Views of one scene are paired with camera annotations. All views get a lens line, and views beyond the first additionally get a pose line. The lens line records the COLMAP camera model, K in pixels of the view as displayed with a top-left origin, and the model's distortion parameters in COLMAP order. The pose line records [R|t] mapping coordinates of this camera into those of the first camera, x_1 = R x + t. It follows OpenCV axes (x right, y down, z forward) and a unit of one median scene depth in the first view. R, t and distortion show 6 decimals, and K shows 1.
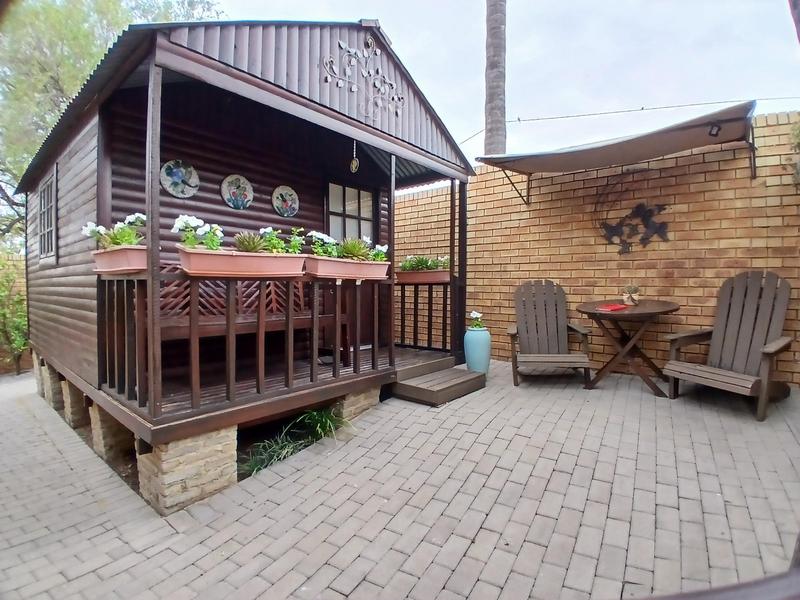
lens RADIAL K [[405.2, 0, 401.7], [0, 405.2, 303.3], [0, 0, 1]] dist [-0.002339, -0.042962]
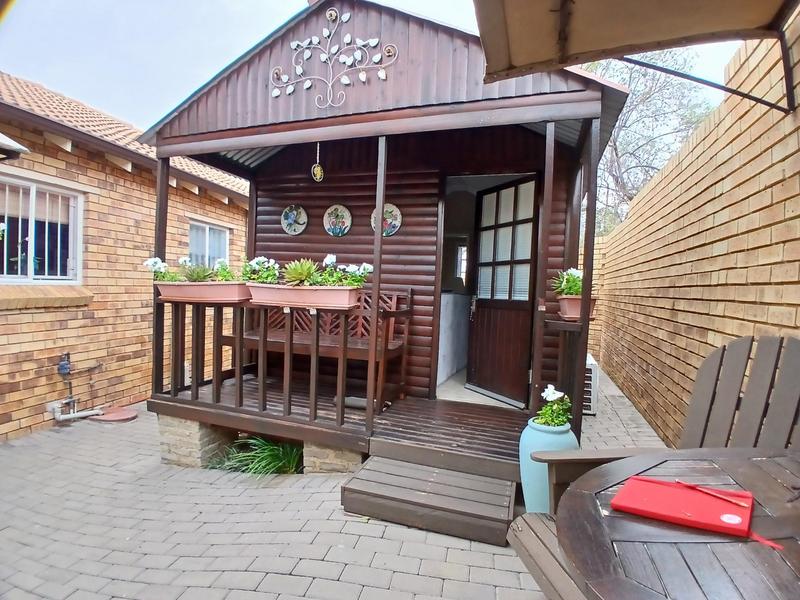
lens RADIAL K [[405.2, 0, 401.7], [0, 405.2, 303.3], [0, 0, 1]] dist [-0.002339, -0.042962]
pose [[0.348987, 0.039736, -0.936285, 0.736591], [-0.072500, 0.997251, 0.015300, -0.094911], [0.934319, 0.062542, 0.350909, 0.878226]]
